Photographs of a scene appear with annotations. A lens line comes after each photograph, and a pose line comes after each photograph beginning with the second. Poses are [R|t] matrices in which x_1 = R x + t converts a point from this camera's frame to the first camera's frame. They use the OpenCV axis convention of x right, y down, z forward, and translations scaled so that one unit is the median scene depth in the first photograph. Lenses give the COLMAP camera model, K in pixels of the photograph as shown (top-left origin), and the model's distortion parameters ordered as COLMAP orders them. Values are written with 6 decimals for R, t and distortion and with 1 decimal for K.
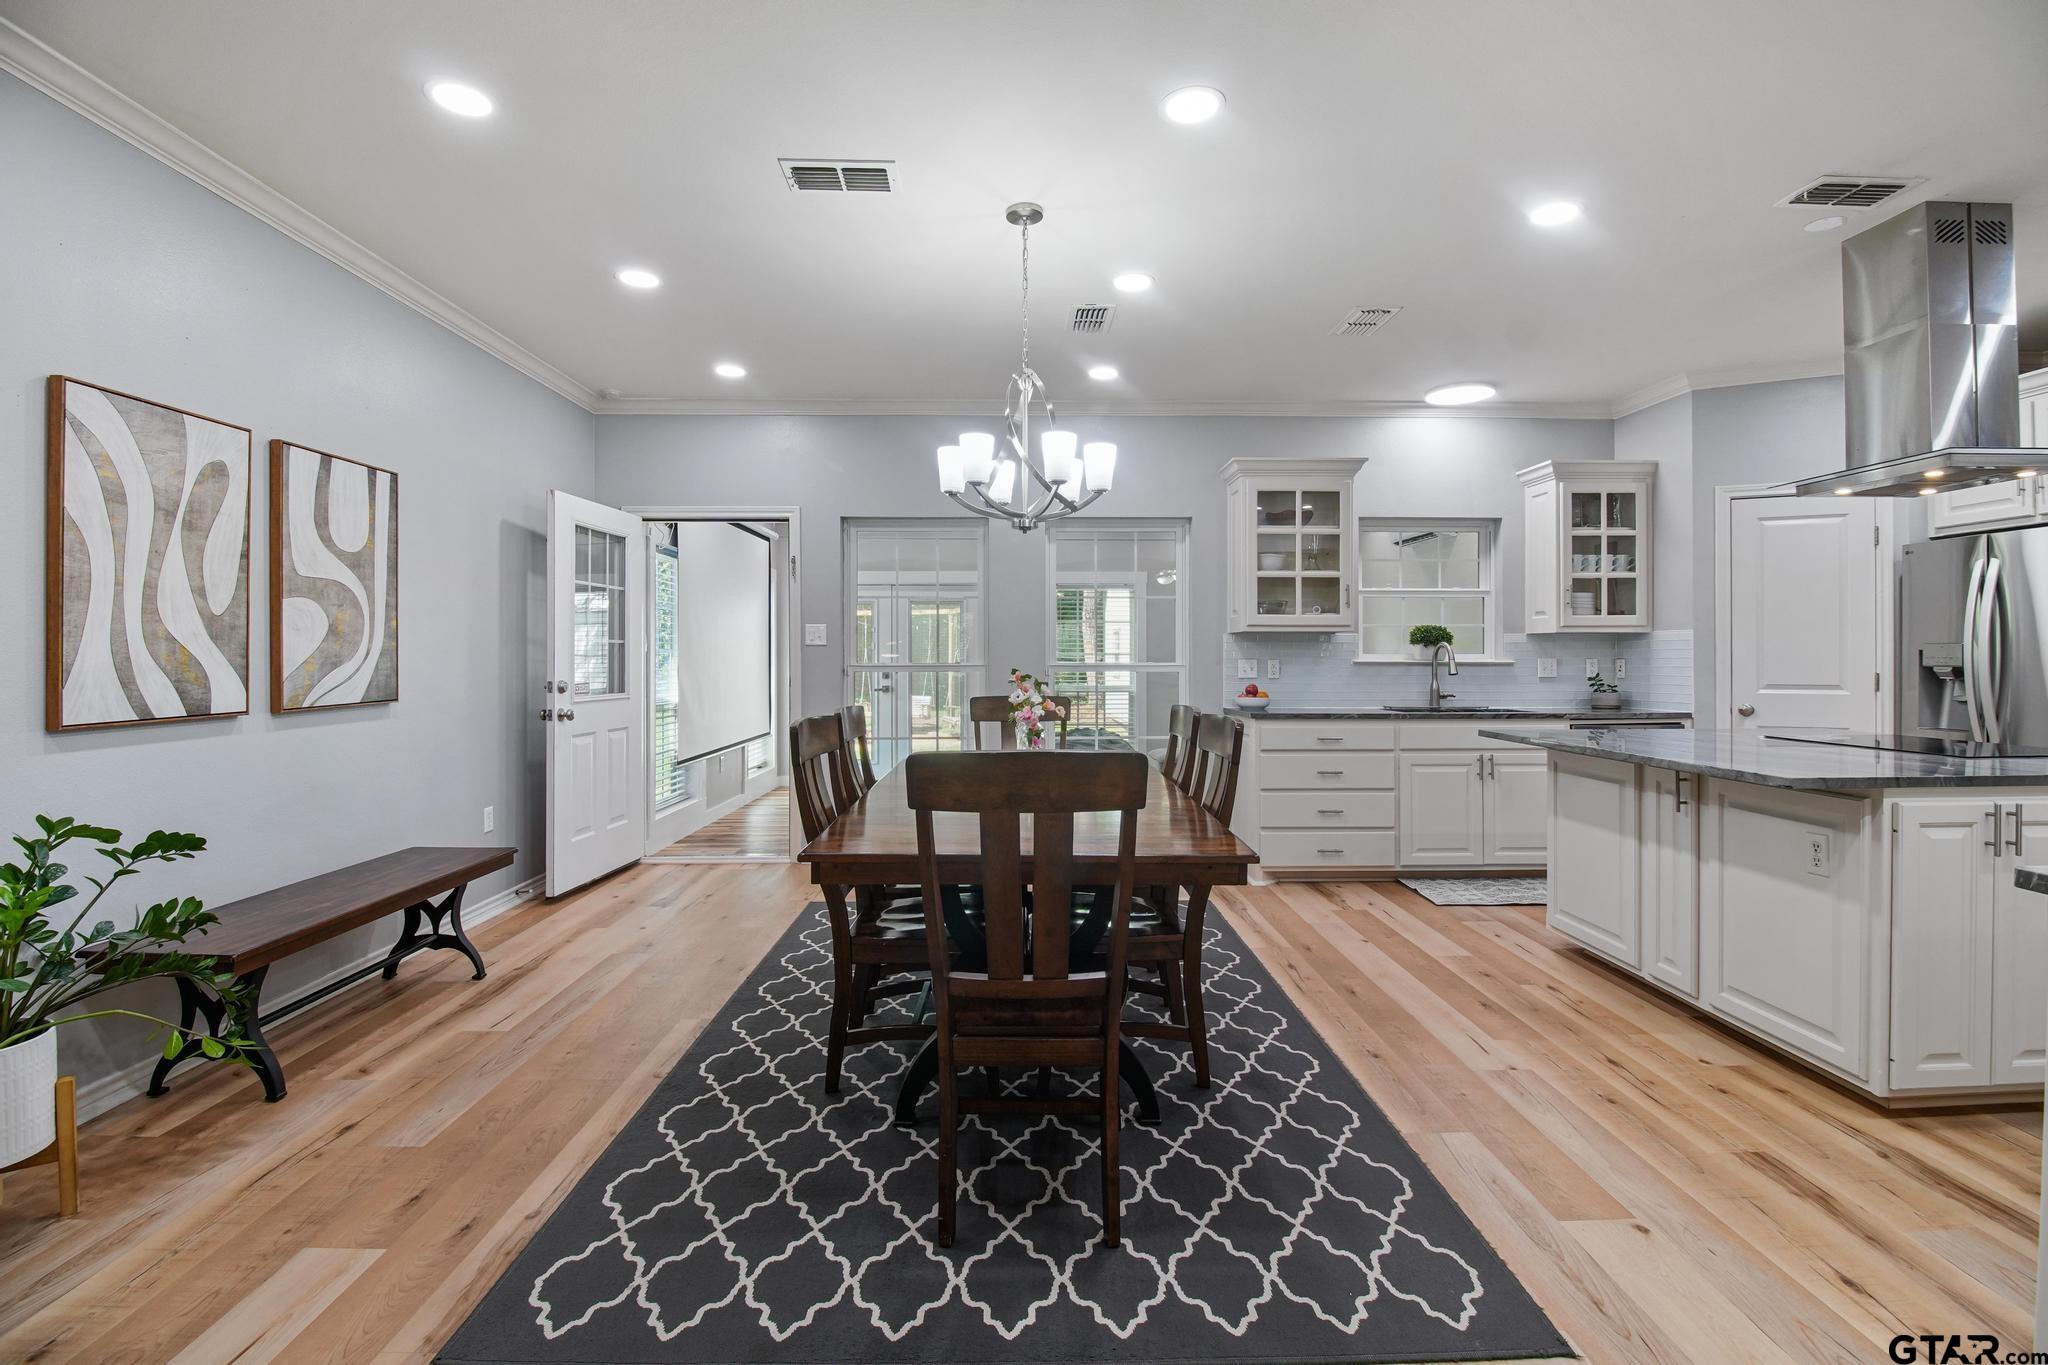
lens RADIAL K [[921.6, 0, 1028.1], [0, 921.6, 651.9], [0, 0, 1]] dist [0.000706, -0.013230]
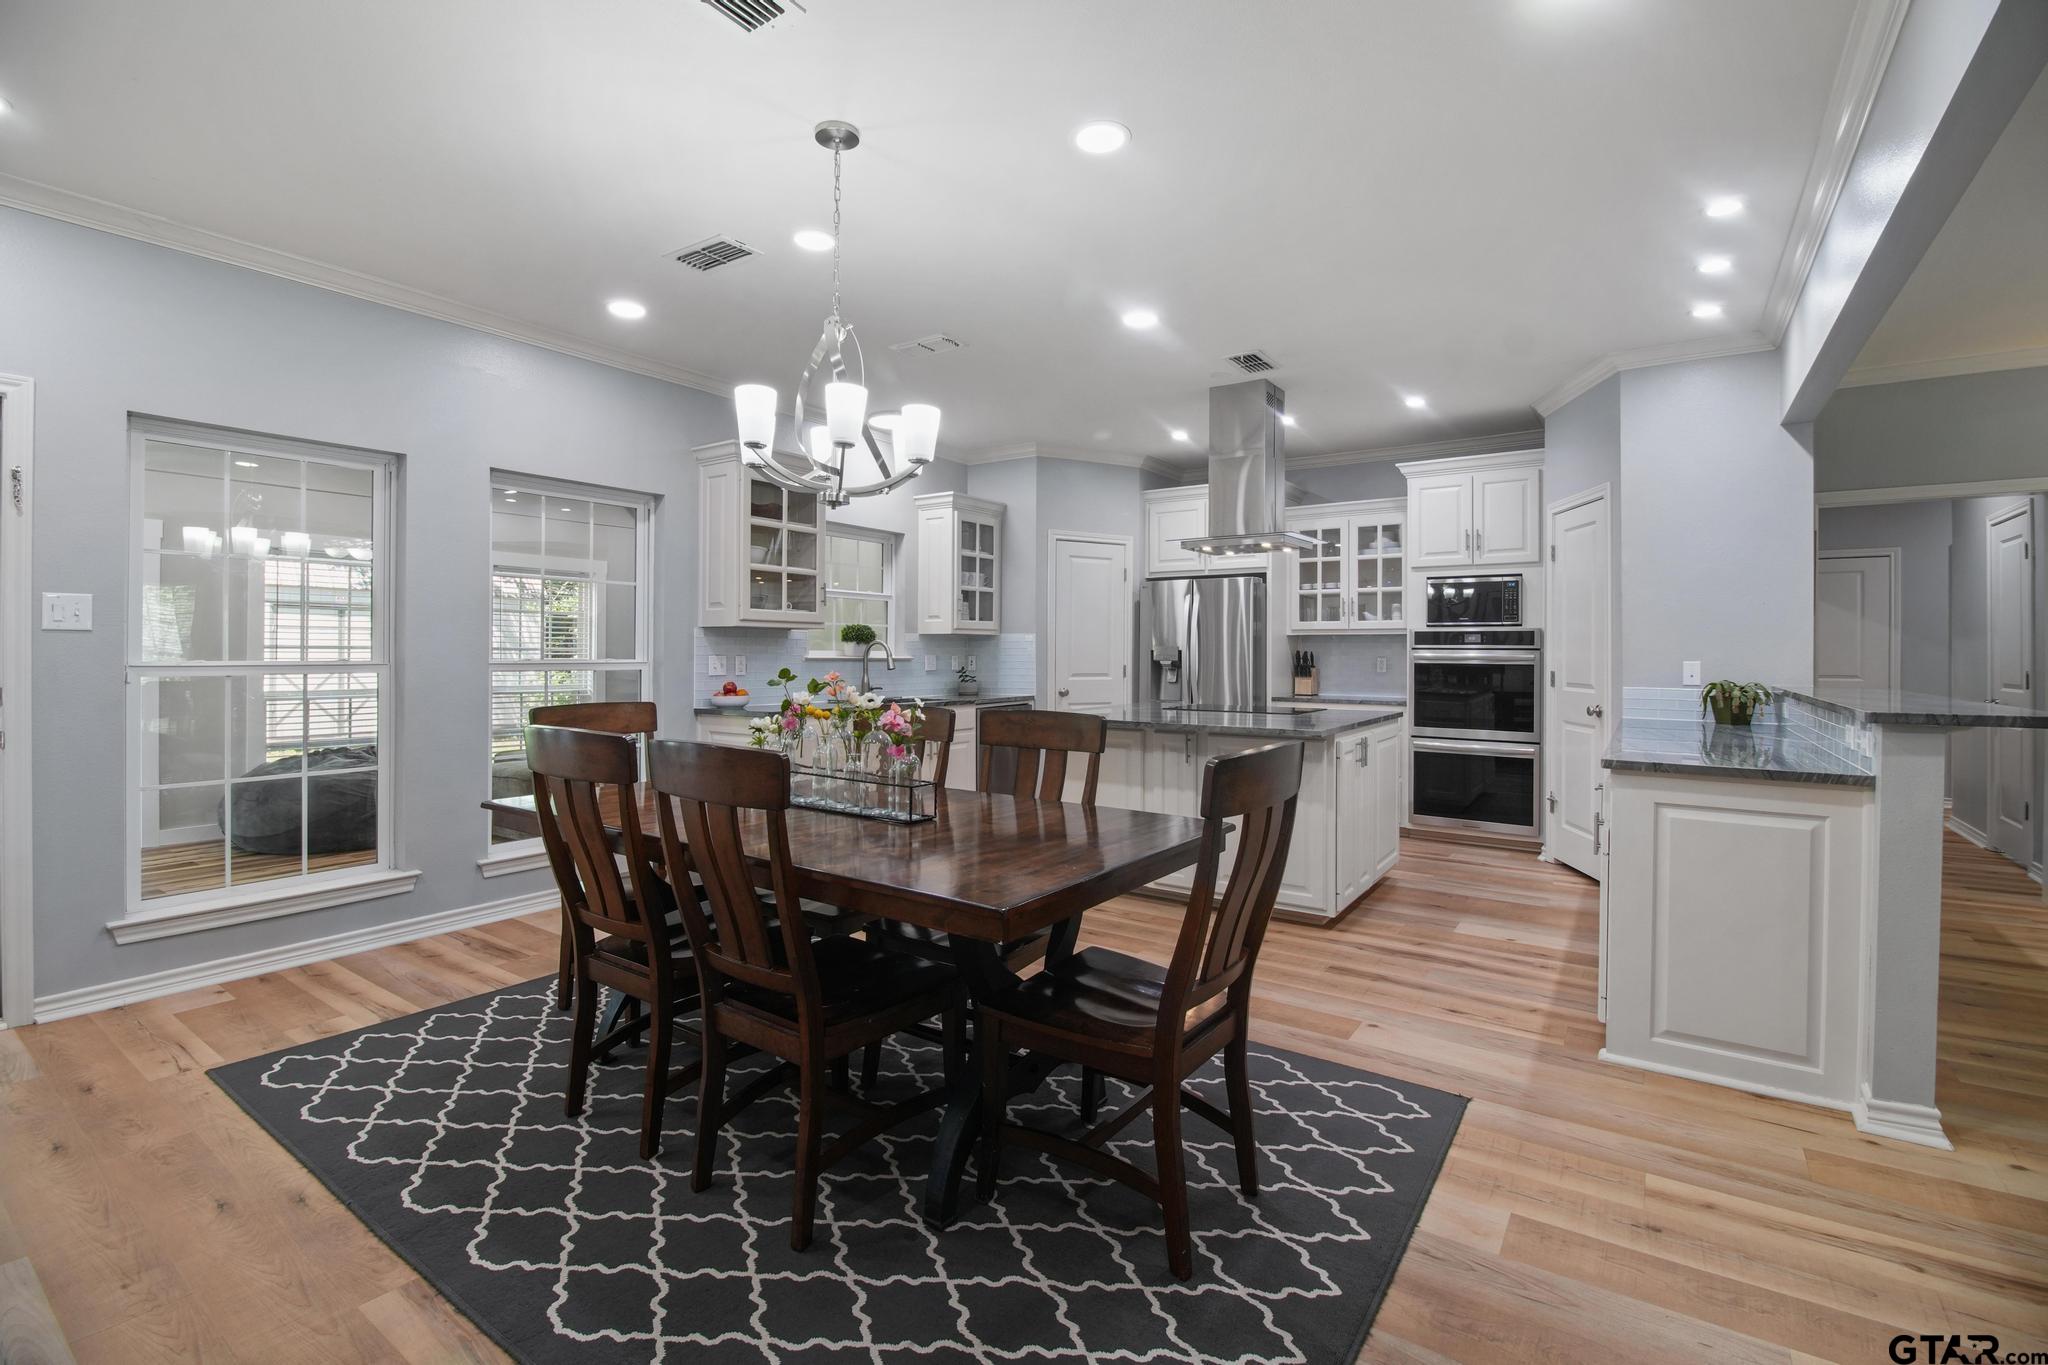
lens RADIAL K [[913.7, 0, 1026.2], [0, 913.7, 650.7], [0, 0, 1]] dist [-0.012989, -0.000961]
pose [[0.586869, 0.004547, 0.809669, -0.367511], [-0.008260, 0.999966, 0.000371, -0.000054], [-0.809640, -0.006906, 0.586887, 0.228070]]
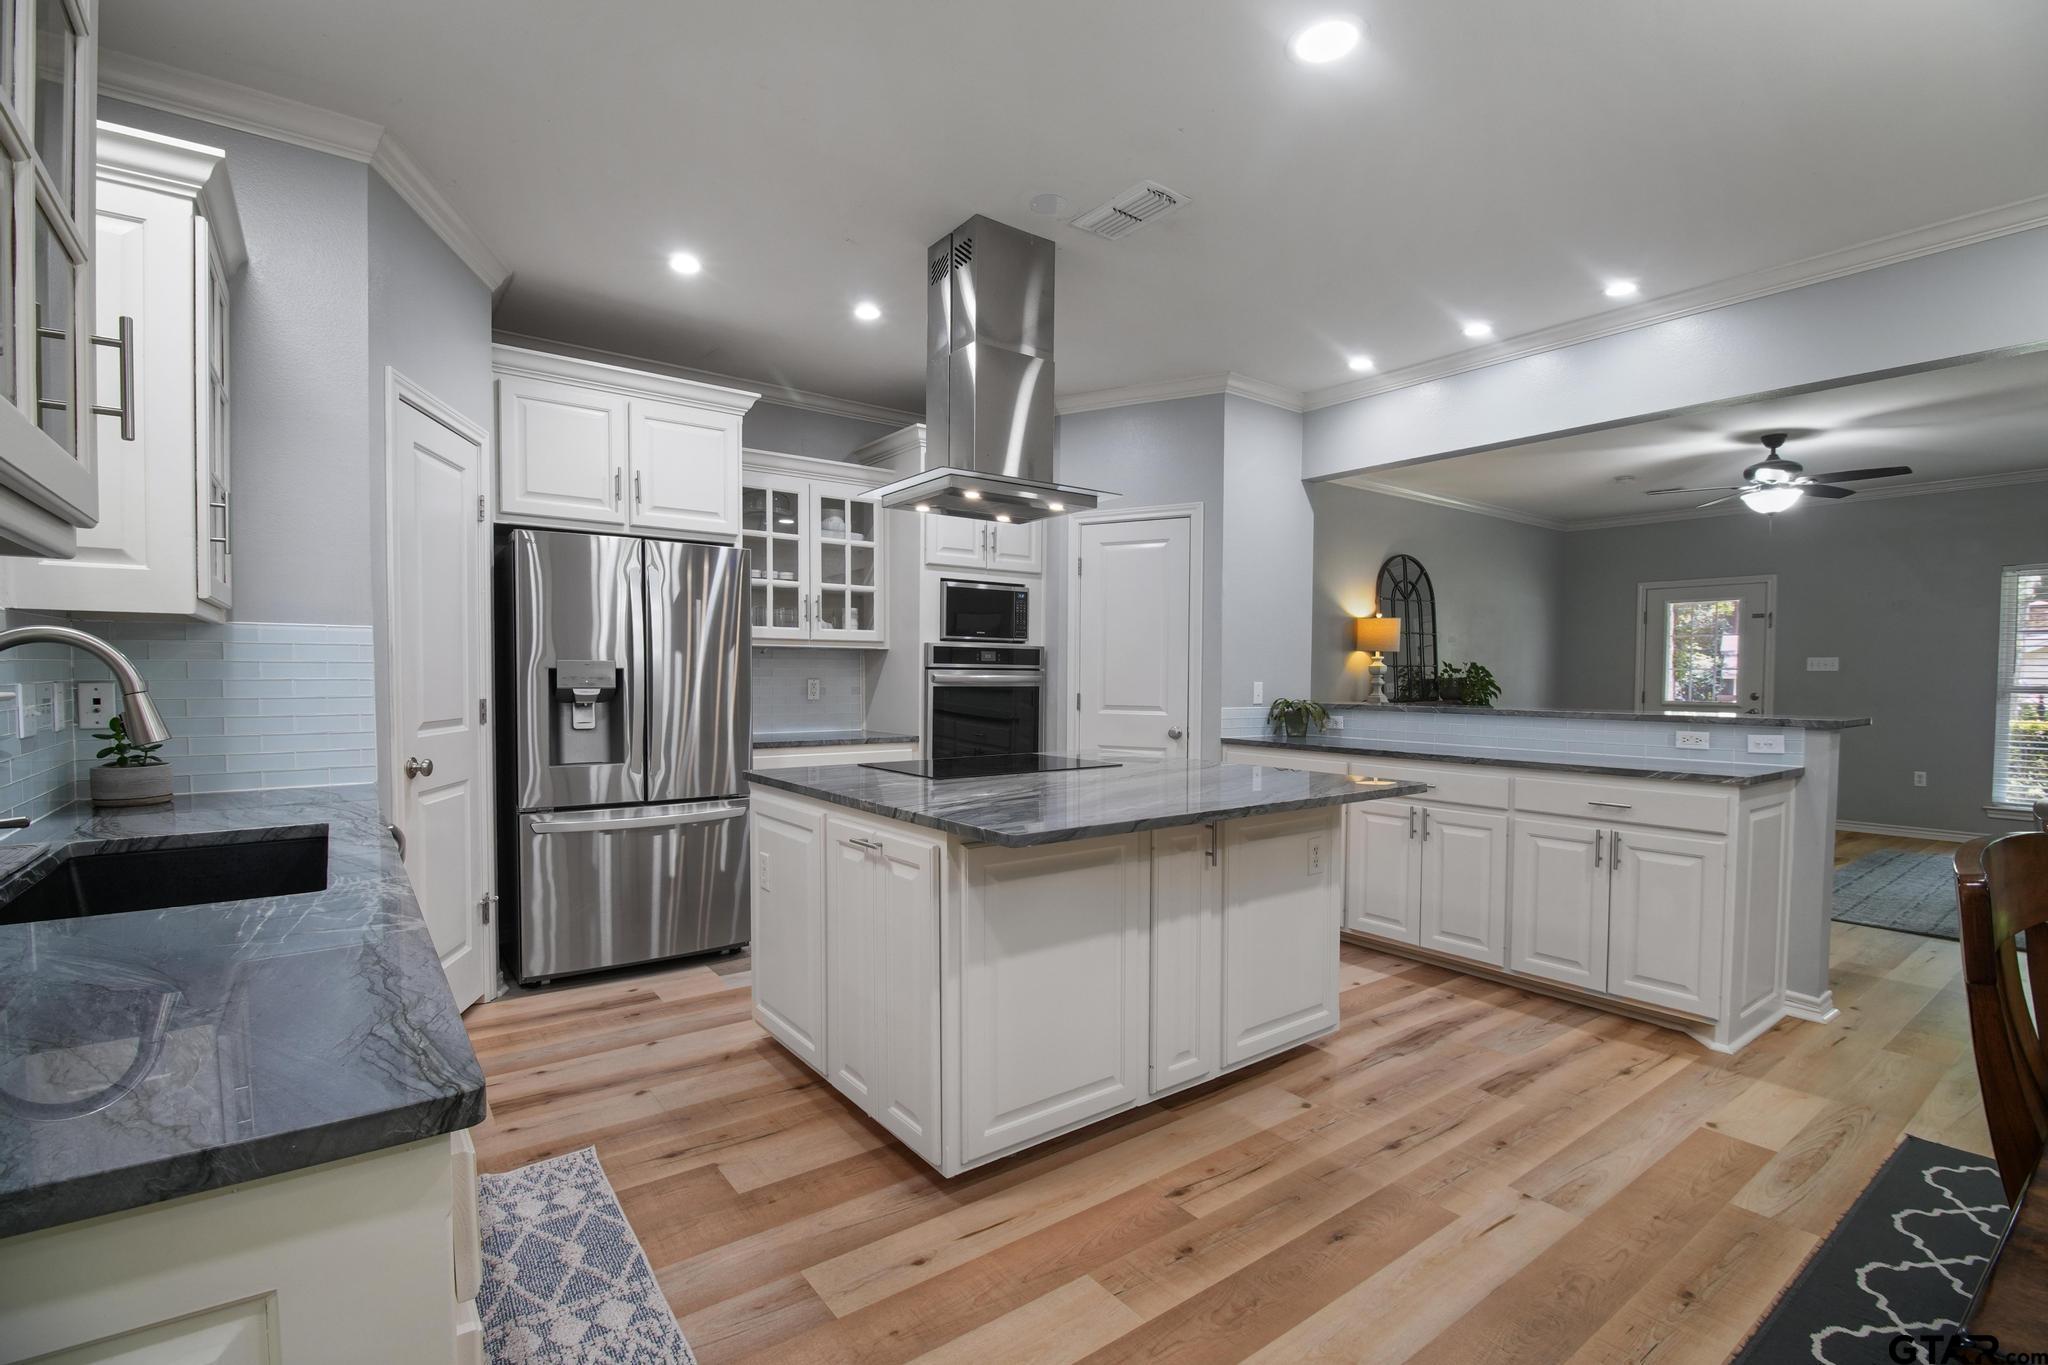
lens RADIAL K [[929.2, 0, 1016.7], [0, 929.2, 706.0], [0, 0, 1]] dist [-0.000533, -0.014096]
pose [[-0.578613, -0.029784, 0.815058, 0.077870], [-0.008024, 0.999492, 0.030828, 0.002406], [-0.815563, 0.011298, -0.578558, 1.012275]]
